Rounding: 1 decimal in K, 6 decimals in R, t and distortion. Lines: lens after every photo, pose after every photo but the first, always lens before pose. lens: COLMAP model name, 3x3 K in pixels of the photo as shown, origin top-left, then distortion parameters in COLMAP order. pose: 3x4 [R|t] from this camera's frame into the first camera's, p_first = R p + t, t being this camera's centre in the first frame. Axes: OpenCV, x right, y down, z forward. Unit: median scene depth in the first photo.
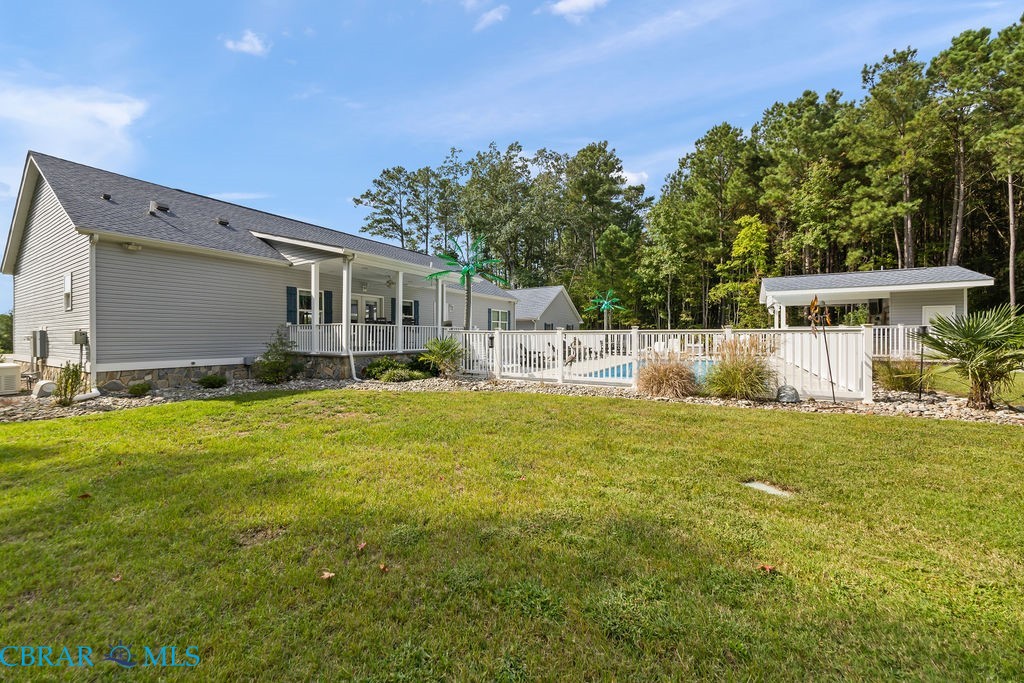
lens RADIAL K [[375.8, 0, 512.7], [0, 375.8, 336.1], [0, 0, 1]] dist [0.002281, -0.000101]
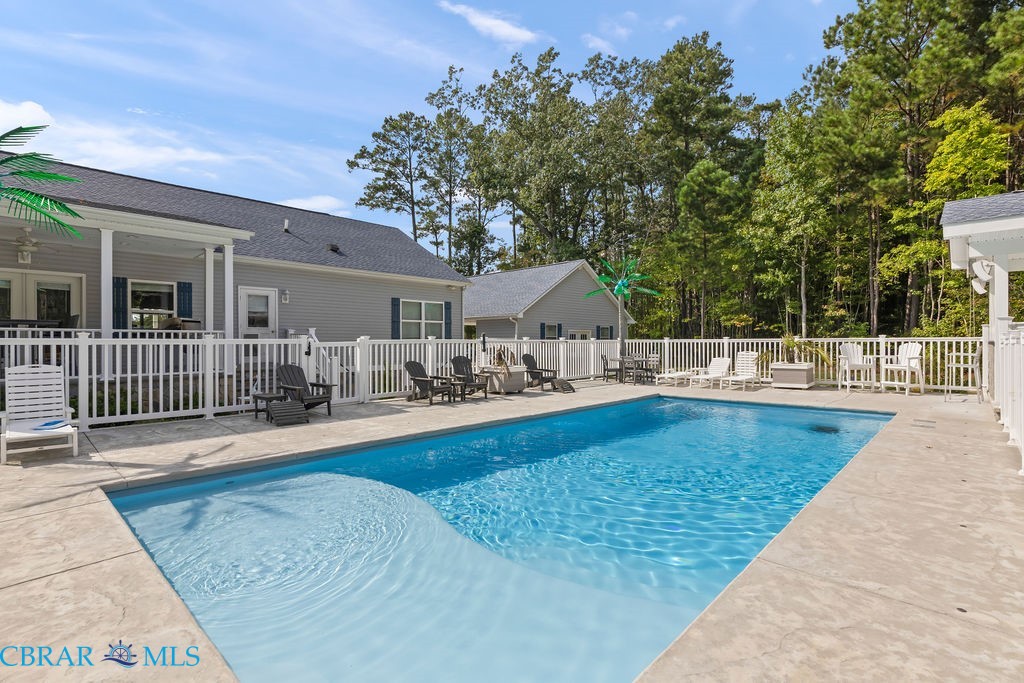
lens RADIAL K [[488.3, 0, 507.6], [0, 488.3, 343.1], [0, 0, 1]] dist [-0.002575, 0.004553]
pose [[0.973236, -0.002011, -0.229800, 0.129212], [0.001883, 0.999998, -0.000775, -0.002306], [0.229801, 0.000322, 0.973238, 0.153640]]
